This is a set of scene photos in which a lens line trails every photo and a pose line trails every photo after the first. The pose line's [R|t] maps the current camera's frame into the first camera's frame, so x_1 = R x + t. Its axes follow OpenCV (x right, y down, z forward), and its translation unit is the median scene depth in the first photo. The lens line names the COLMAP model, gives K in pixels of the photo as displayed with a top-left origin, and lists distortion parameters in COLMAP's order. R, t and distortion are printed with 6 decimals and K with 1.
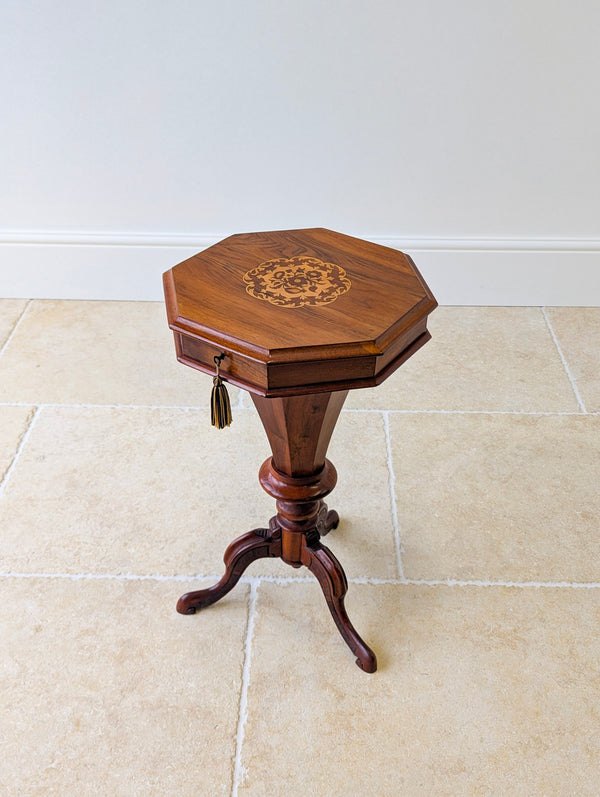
lens RADIAL K [[798.2, 0, 306.3], [0, 798.2, 408.3], [0, 0, 1]] dist [0.035770, 0.000000]
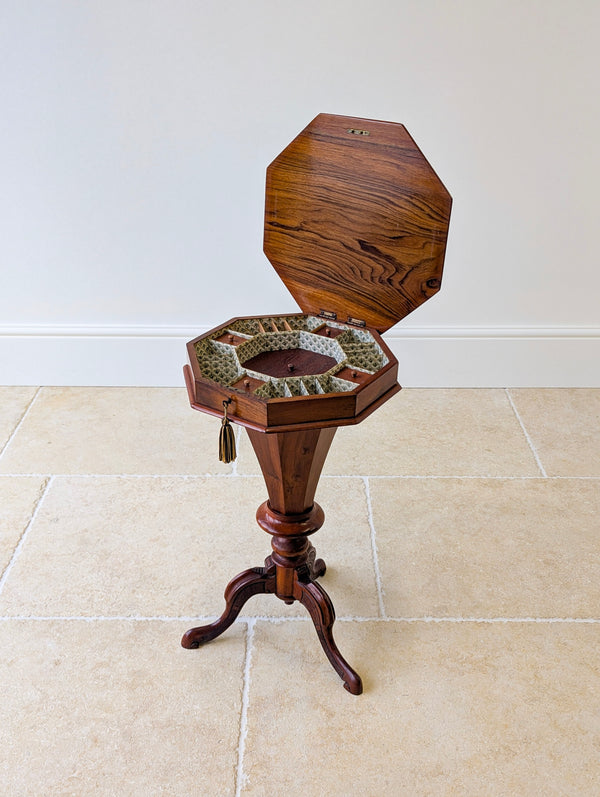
lens RADIAL K [[798.2, 0, 295.3], [0, 798.2, 409.3], [0, 0, 1]] dist [0.035770, 0.000000]
pose [[0.999892, -0.010478, 0.010261, -0.011549], [0.011745, 0.991112, -0.132513, 0.073452], [-0.008781, 0.132619, 0.991128, -0.140827]]
